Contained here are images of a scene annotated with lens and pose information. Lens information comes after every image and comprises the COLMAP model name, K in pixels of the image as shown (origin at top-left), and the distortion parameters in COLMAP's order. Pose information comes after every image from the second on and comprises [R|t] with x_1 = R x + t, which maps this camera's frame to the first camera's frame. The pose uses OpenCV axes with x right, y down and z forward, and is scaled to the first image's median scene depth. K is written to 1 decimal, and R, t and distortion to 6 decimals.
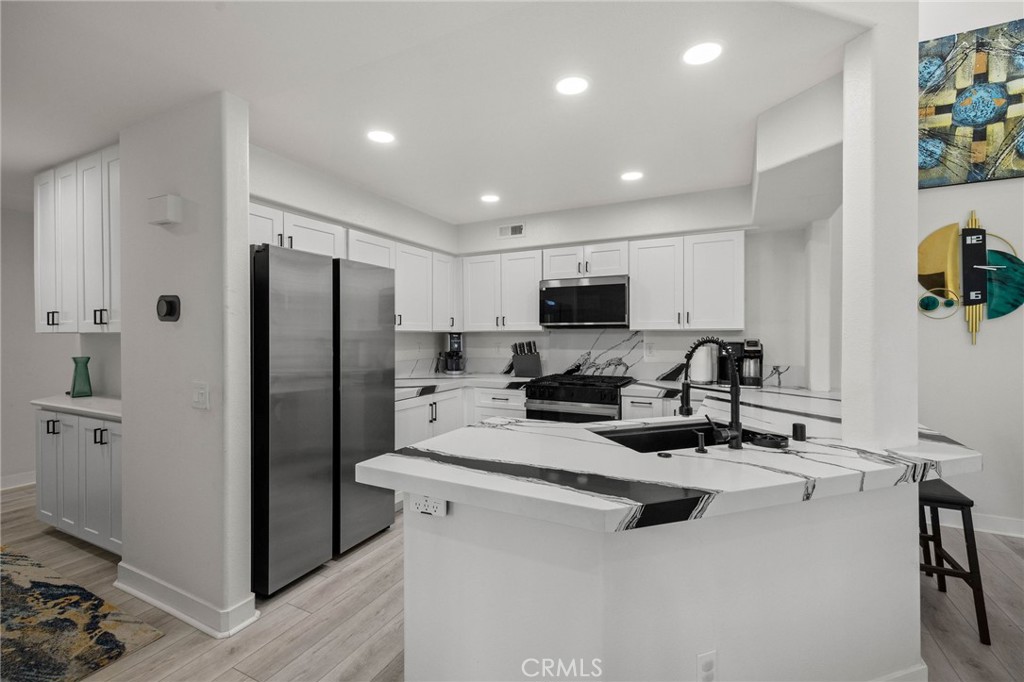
lens RADIAL K [[420.9, 0, 513.2], [0, 420.9, 339.2], [0, 0, 1]] dist [-0.001710, -0.000529]
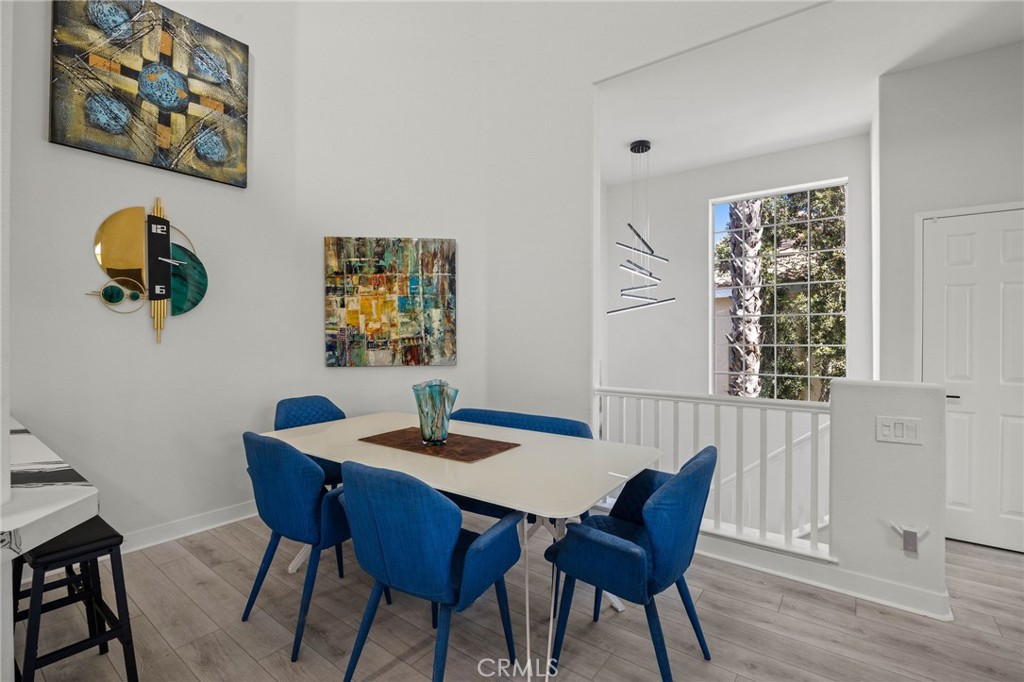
lens RADIAL K [[464.2, 0, 514.7], [0, 464.2, 338.3], [0, 0, 1]] dist [-0.001259, 0.000111]
pose [[0.154510, -0.006216, 0.987972, 0.207150], [0.004668, 0.999974, 0.005561, 0.000668], [-0.987980, 0.003752, 0.154535, 0.068787]]
